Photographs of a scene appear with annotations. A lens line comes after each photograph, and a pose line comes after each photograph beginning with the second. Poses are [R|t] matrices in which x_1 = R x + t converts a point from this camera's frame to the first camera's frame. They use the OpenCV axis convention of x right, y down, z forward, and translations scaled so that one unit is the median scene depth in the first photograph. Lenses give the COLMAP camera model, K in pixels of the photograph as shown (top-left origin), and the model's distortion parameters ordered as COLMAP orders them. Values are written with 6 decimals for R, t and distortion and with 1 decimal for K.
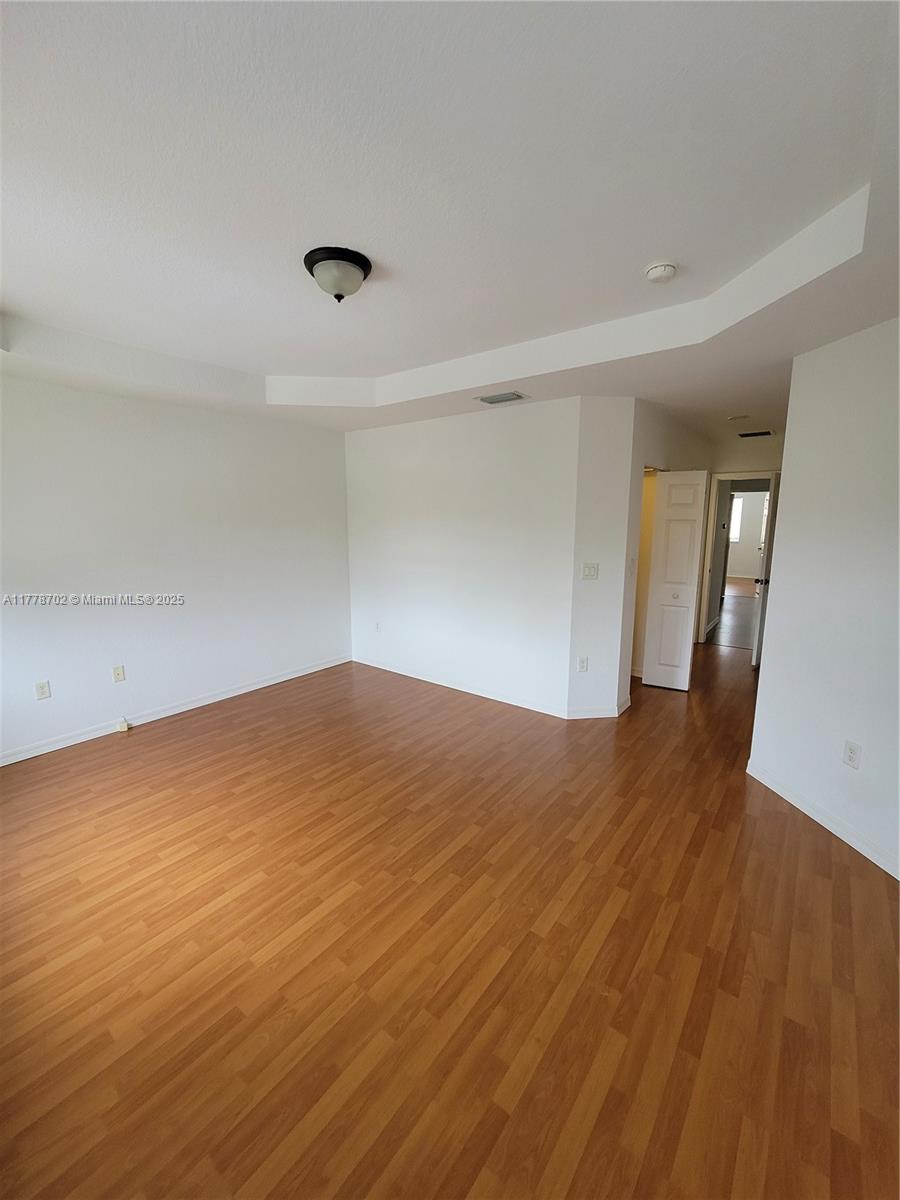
lens RADIAL K [[486.6, 0, 443.7], [0, 486.6, 599.7], [0, 0, 1]] dist [-0.000366, 0.000206]
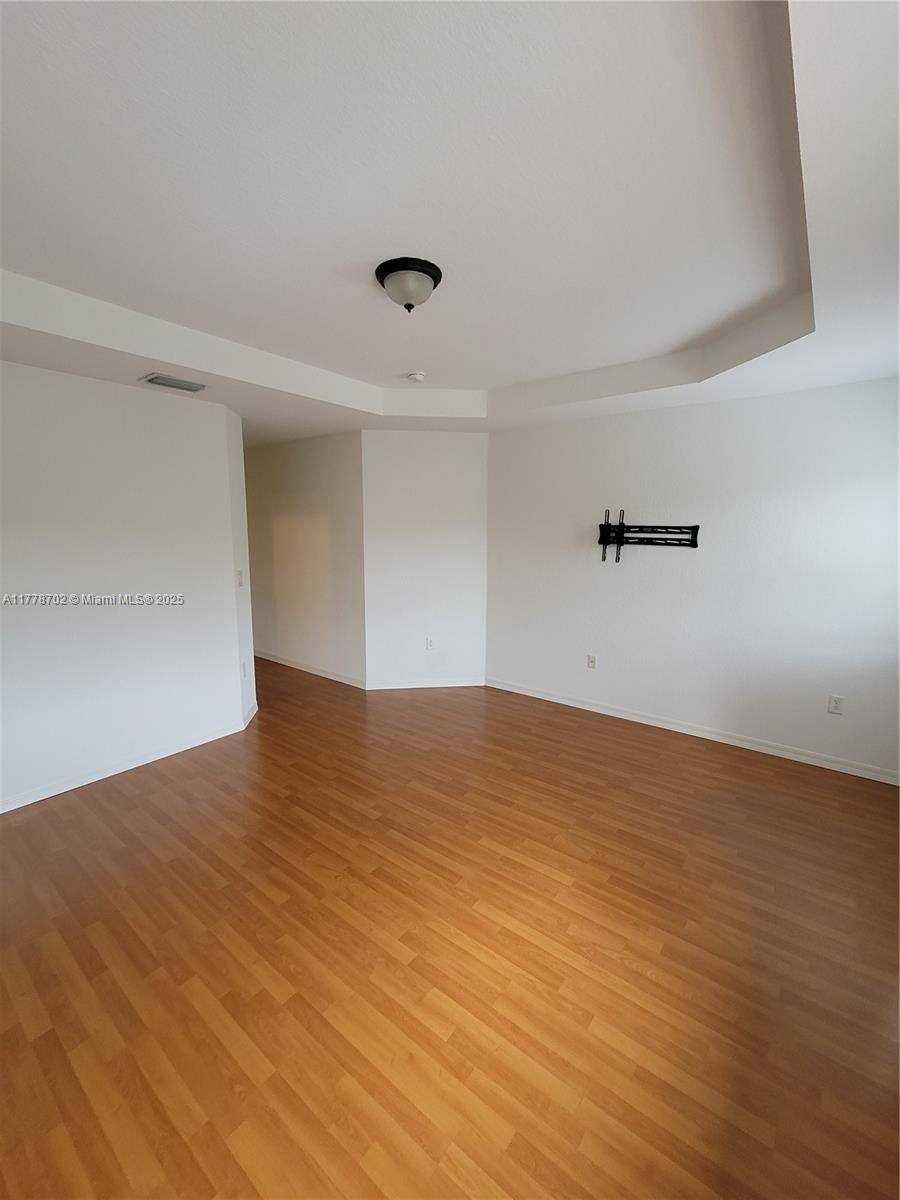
lens RADIAL K [[486.6, 0, 443.7], [0, 486.6, 599.7], [0, 0, 1]] dist [-0.000366, 0.000206]
pose [[-0.003452, -0.150346, 0.988627, -1.255077], [0.167861, 0.974518, 0.148786, -0.165761], [-0.985805, 0.166465, 0.021873, 0.975281]]
